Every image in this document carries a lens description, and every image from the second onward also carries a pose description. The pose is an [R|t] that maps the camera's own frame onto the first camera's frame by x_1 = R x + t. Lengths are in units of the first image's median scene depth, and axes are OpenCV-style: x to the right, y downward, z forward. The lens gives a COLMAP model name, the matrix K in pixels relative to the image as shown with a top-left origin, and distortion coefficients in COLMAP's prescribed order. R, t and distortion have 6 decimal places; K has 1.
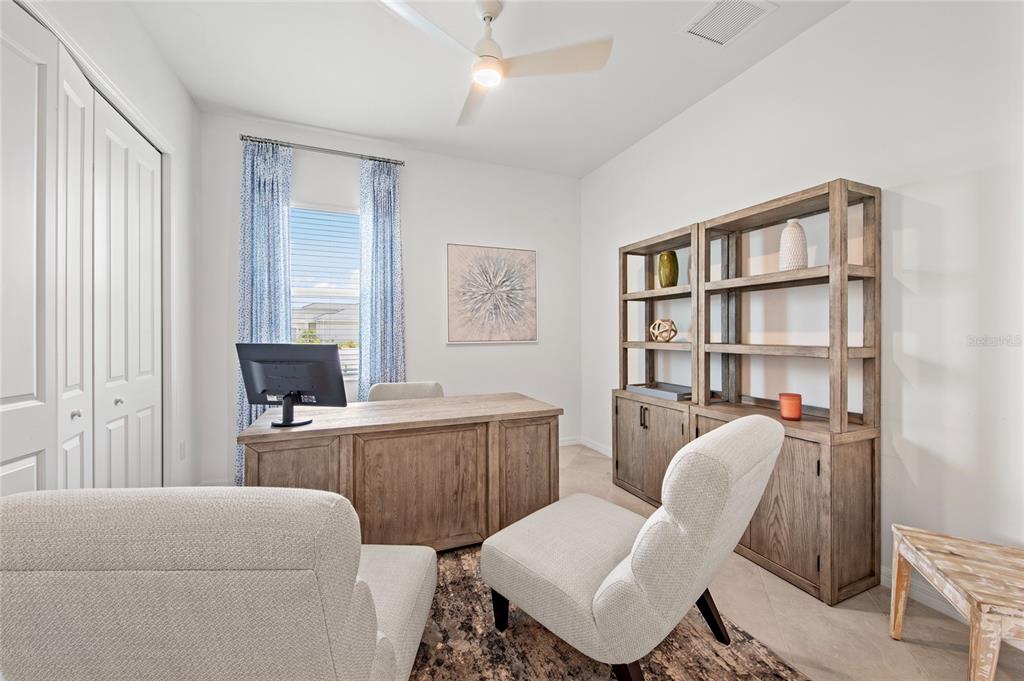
lens RADIAL K [[393.0, 0, 512.0], [0, 393.0, 340.5], [0, 0, 1]] dist [0.008494, -0.005956]
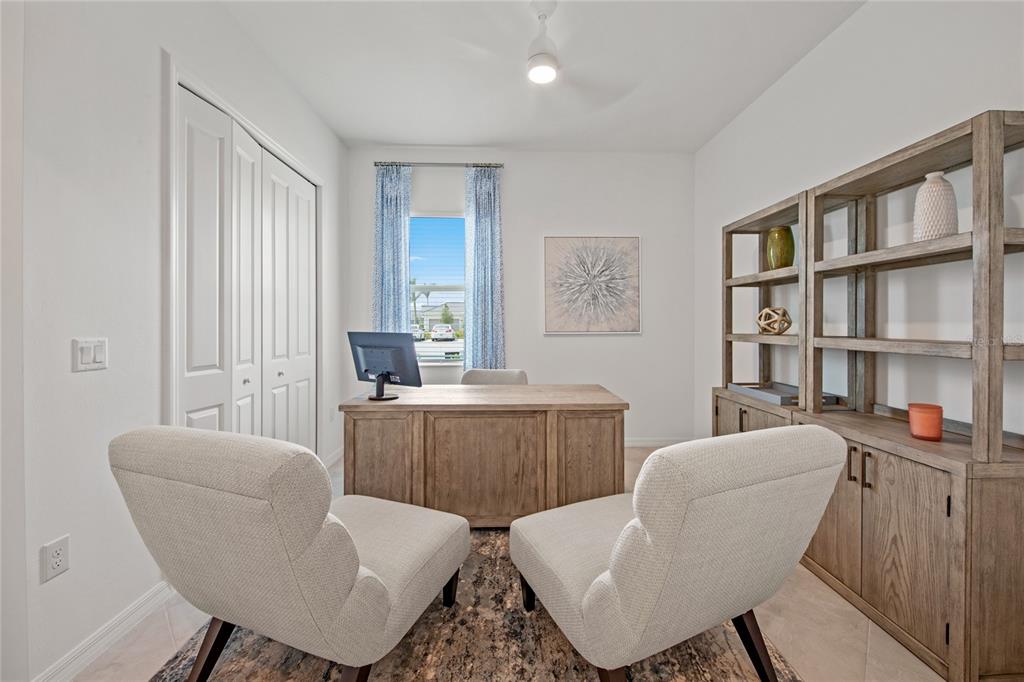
lens RADIAL K [[392.8, 0, 514.1], [0, 392.8, 332.0], [0, 0, 1]] dist [0.008740, -0.005604]
pose [[0.934605, 0.008733, -0.355580, 0.222540], [-0.007978, 0.999962, 0.003591, -0.000640], [0.355598, -0.000519, 0.934639, 0.013329]]
